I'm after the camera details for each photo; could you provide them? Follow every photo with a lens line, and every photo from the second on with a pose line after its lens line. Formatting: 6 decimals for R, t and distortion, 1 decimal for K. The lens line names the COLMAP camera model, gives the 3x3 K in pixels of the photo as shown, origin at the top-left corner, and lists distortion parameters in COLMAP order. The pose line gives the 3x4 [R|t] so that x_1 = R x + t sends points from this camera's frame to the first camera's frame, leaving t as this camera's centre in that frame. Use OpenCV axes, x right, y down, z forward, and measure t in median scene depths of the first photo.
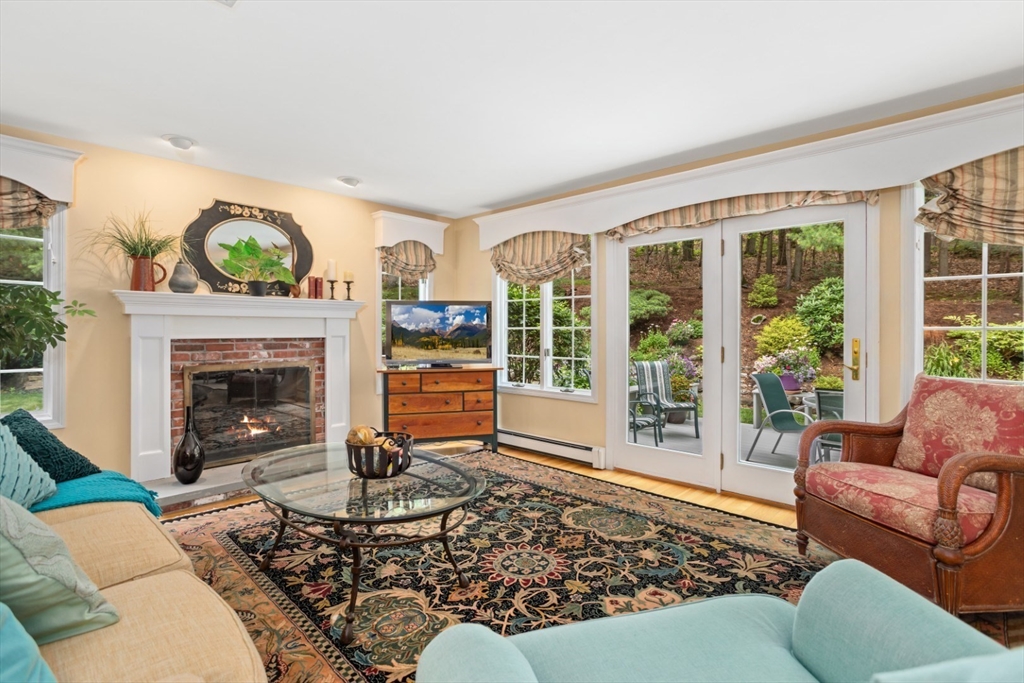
lens RADIAL K [[490.9, 0, 520.0], [0, 490.9, 332.9], [0, 0, 1]] dist [-0.017932, 0.009394]
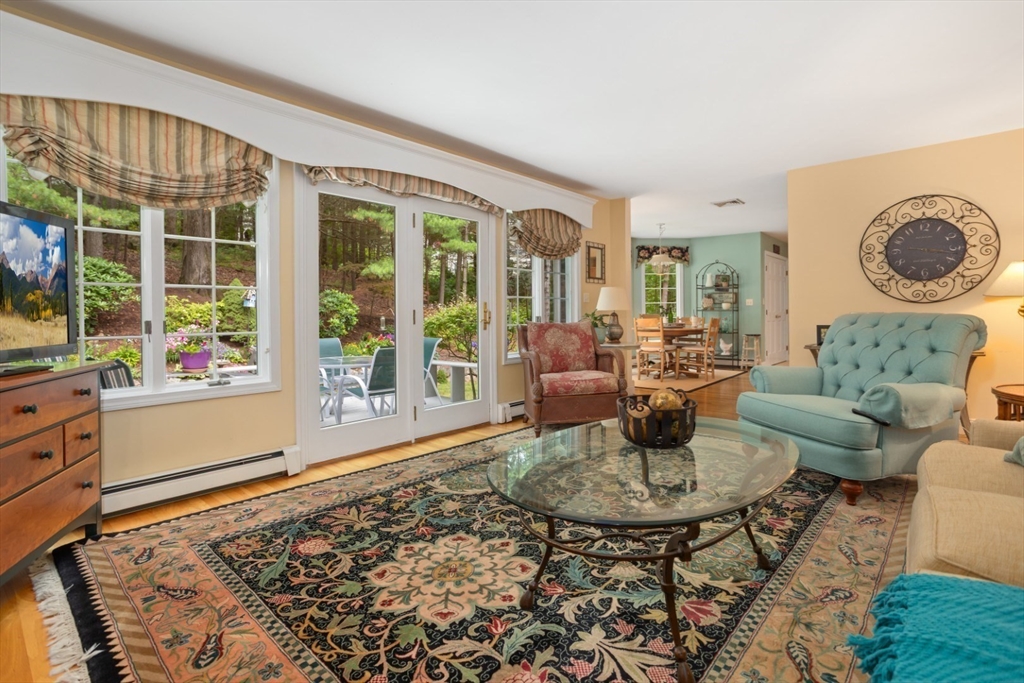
lens RADIAL K [[490.9, 0, 506.1], [0, 490.9, 320.3], [0, 0, 1]] dist [-0.017932, 0.009394]
pose [[-0.035190, -0.011115, 0.999319, -0.761335], [0.004679, 0.999925, 0.011287, 0.038266], [-0.999370, 0.005073, -0.035136, 0.869505]]
